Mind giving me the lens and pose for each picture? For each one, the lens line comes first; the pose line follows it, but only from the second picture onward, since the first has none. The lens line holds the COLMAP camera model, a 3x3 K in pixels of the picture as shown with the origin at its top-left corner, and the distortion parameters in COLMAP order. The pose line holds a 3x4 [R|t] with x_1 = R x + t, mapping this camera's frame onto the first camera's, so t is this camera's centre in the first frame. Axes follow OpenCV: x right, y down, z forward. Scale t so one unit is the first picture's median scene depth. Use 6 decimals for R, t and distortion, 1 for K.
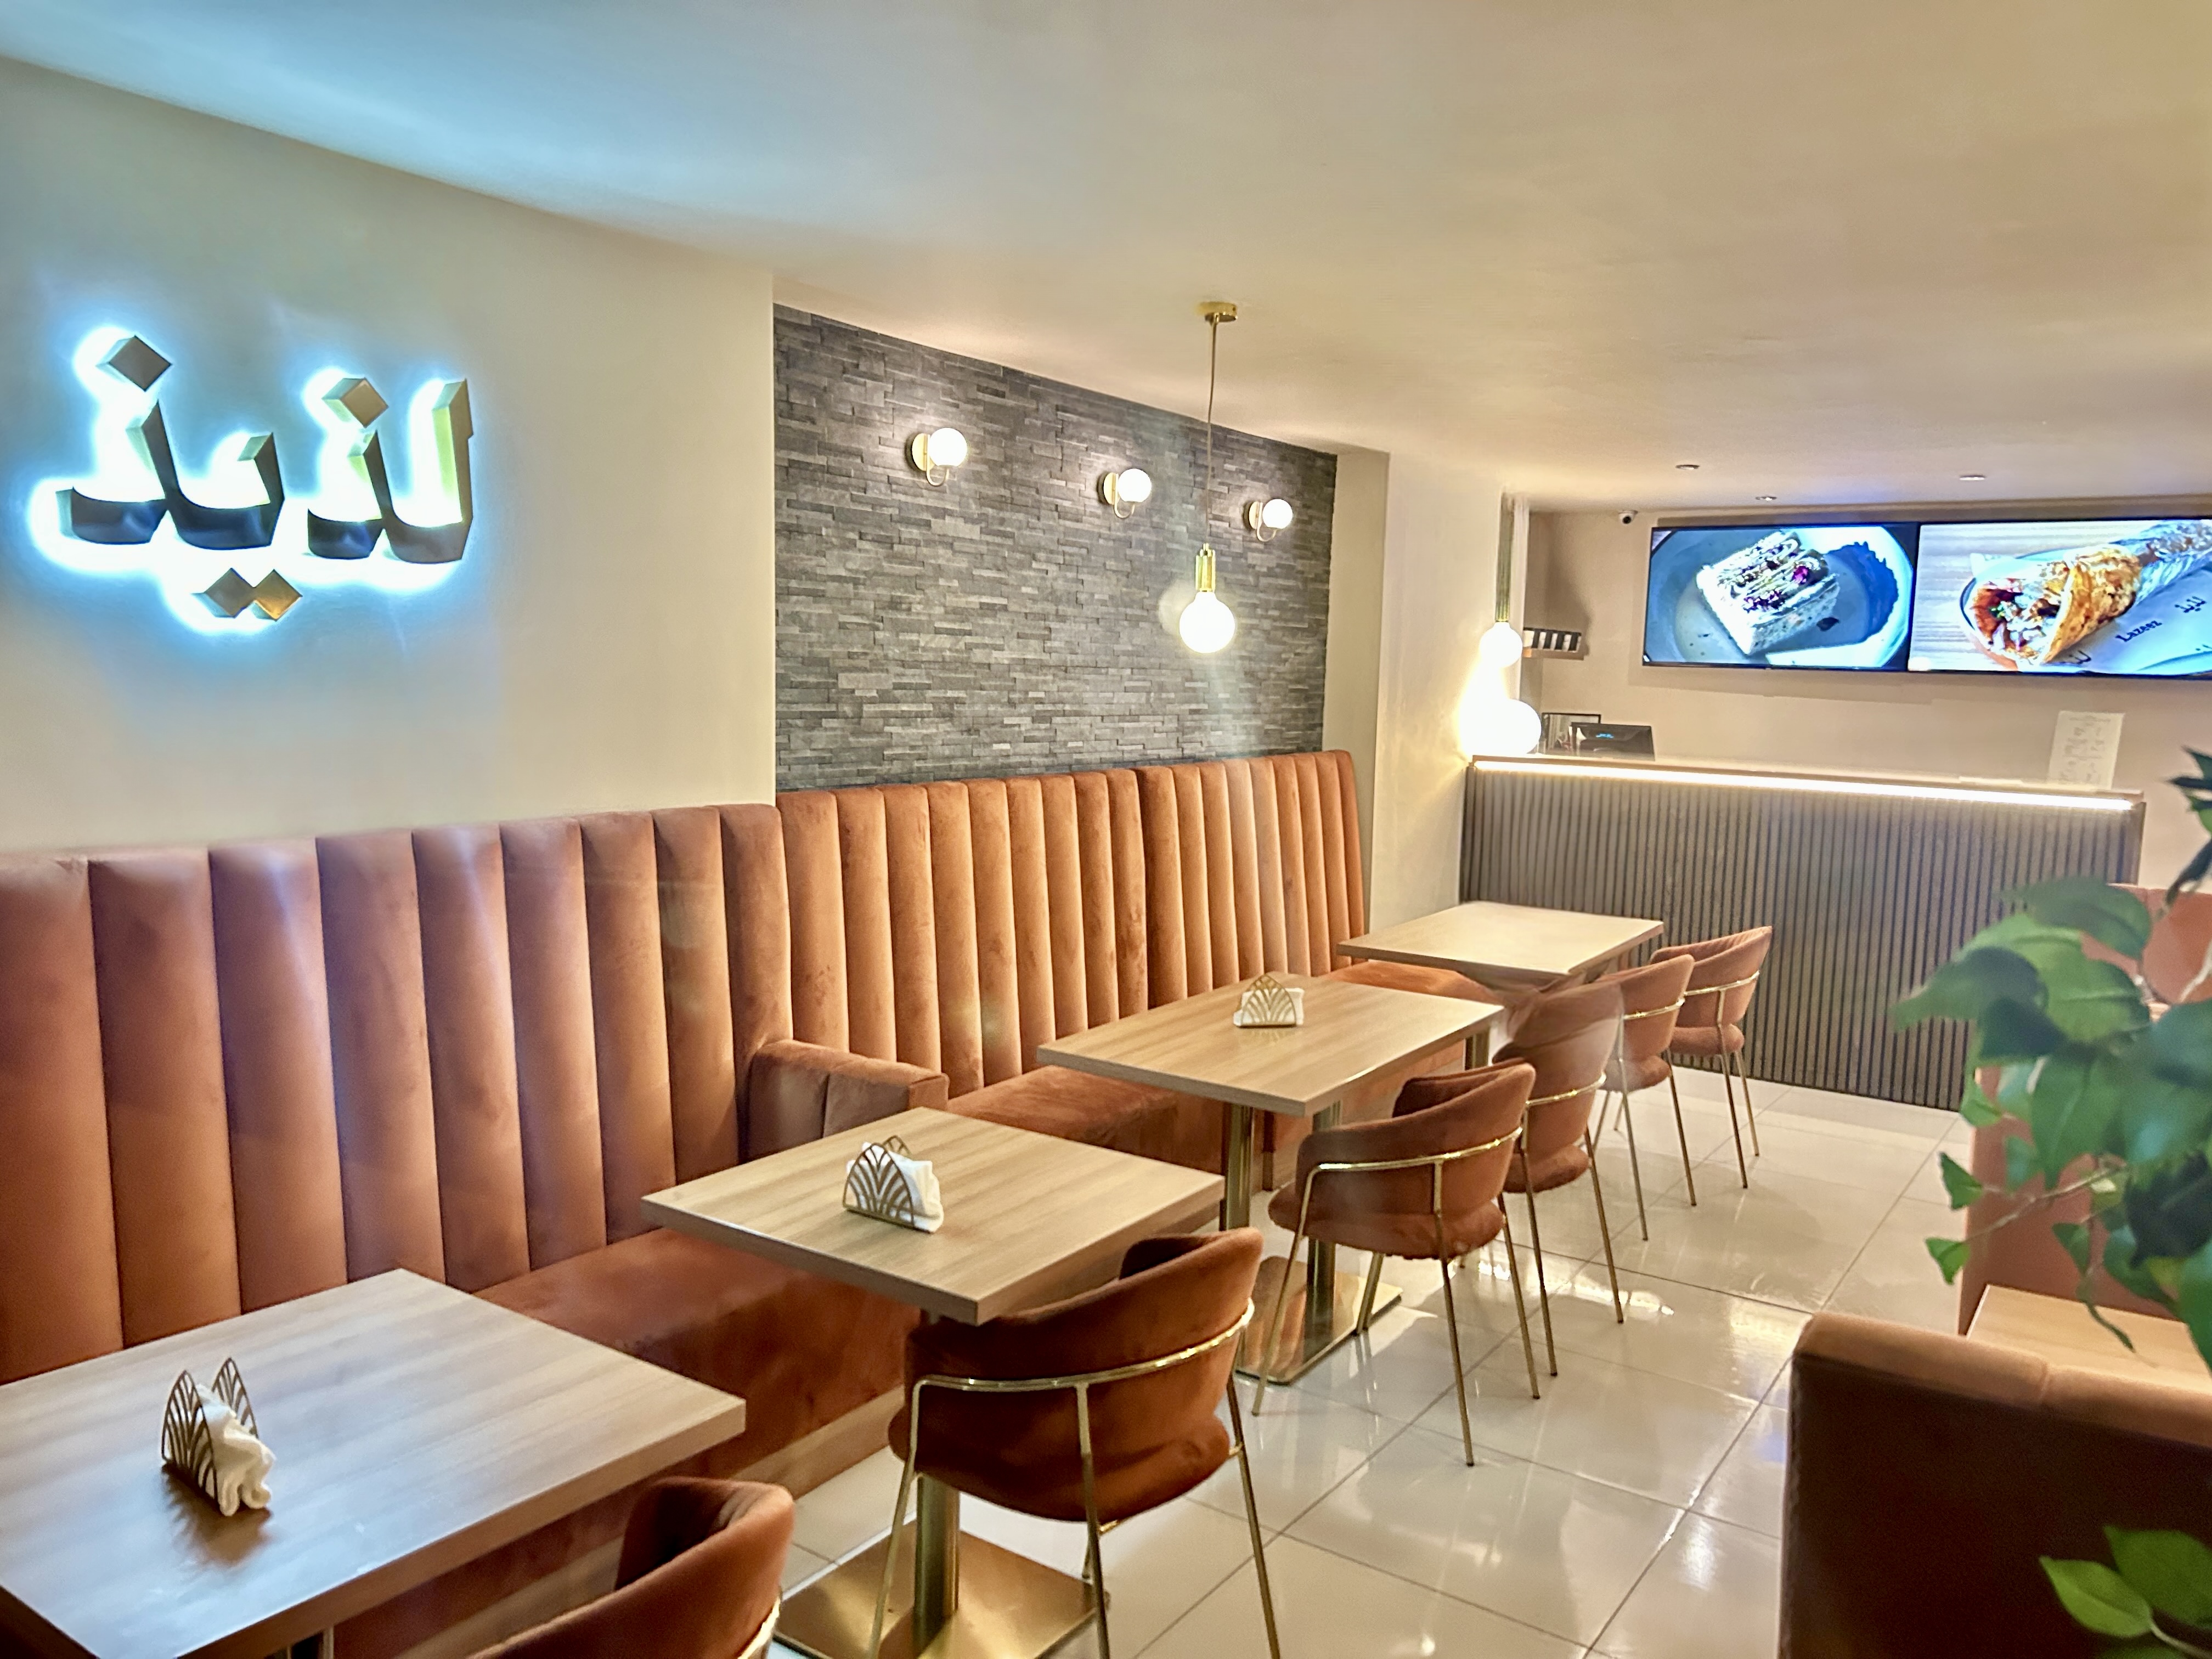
lens RADIAL K [[1661.1, 0, 1098.4], [0, 1661.1, 835.5], [0, 0, 1]] dist [-0.003050, -0.000175]
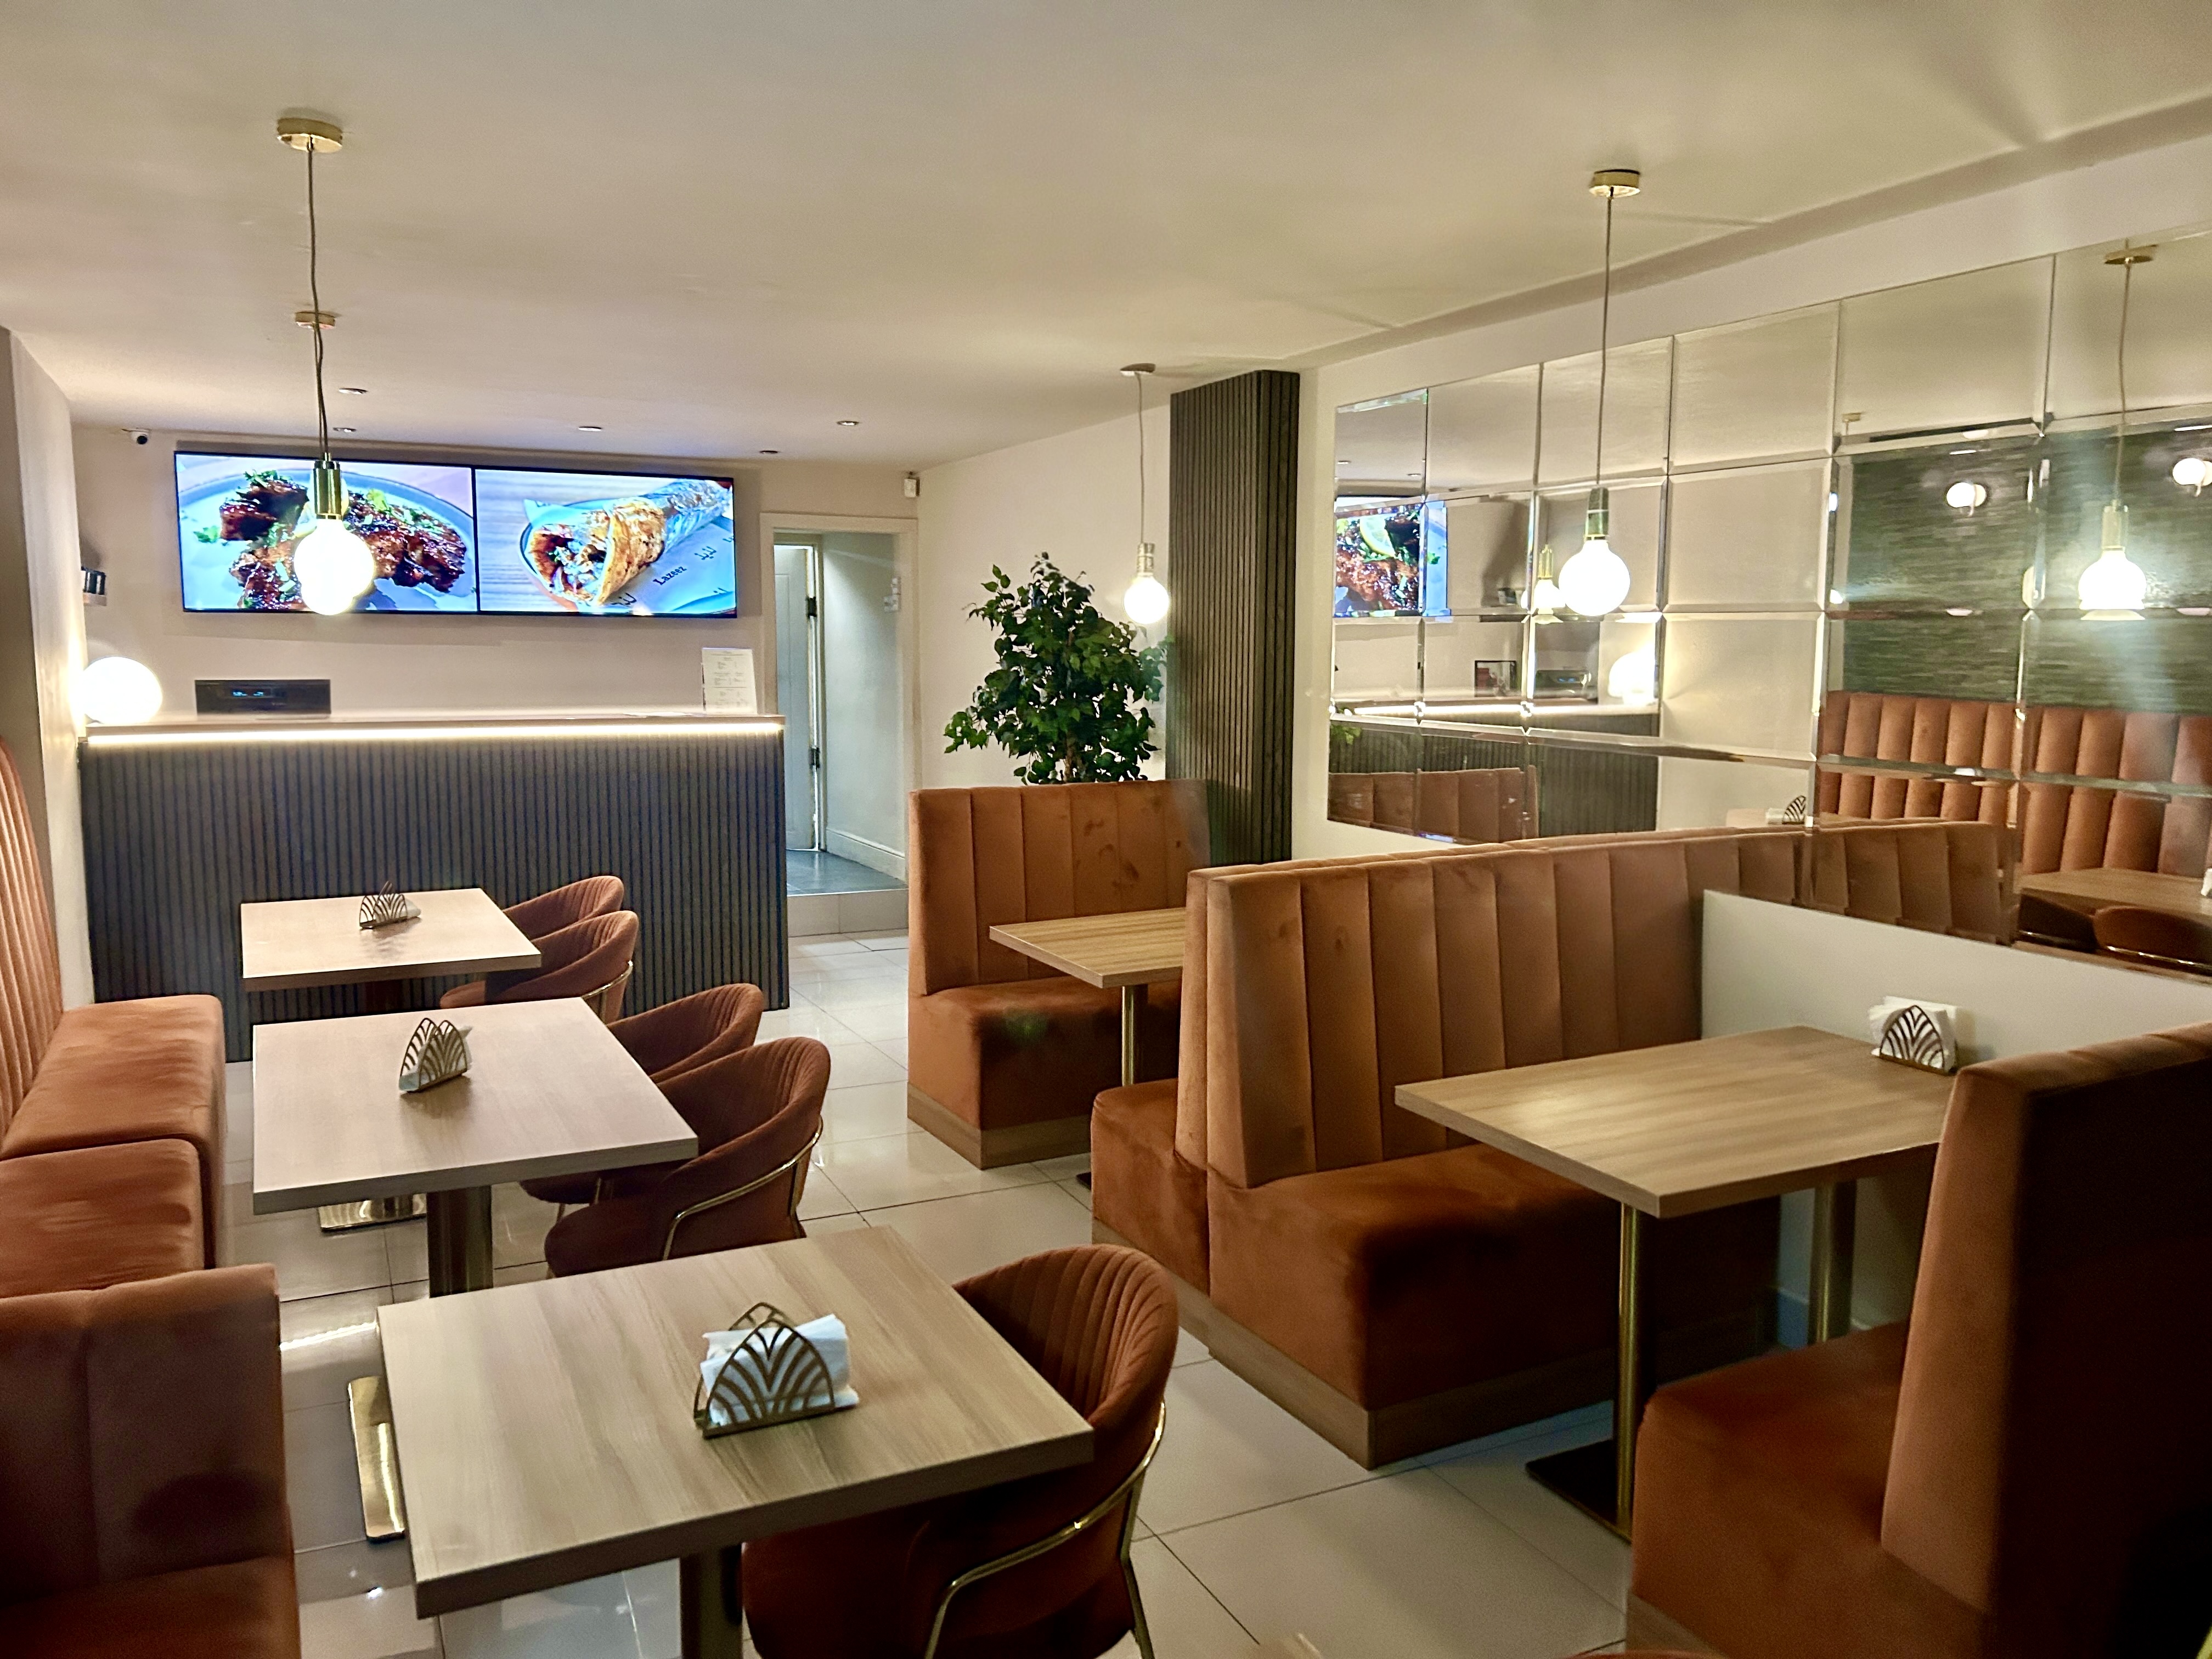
lens RADIAL K [[1661.1, 0, 1100.1], [0, 1661.1, 817.2], [0, 0, 1]] dist [-0.003050, -0.000175]
pose [[0.480388, -0.119916, 0.868819, -0.235344], [0.096561, 0.991818, 0.083502, -0.025125], [-0.871724, 0.043781, 0.488037, 0.191711]]
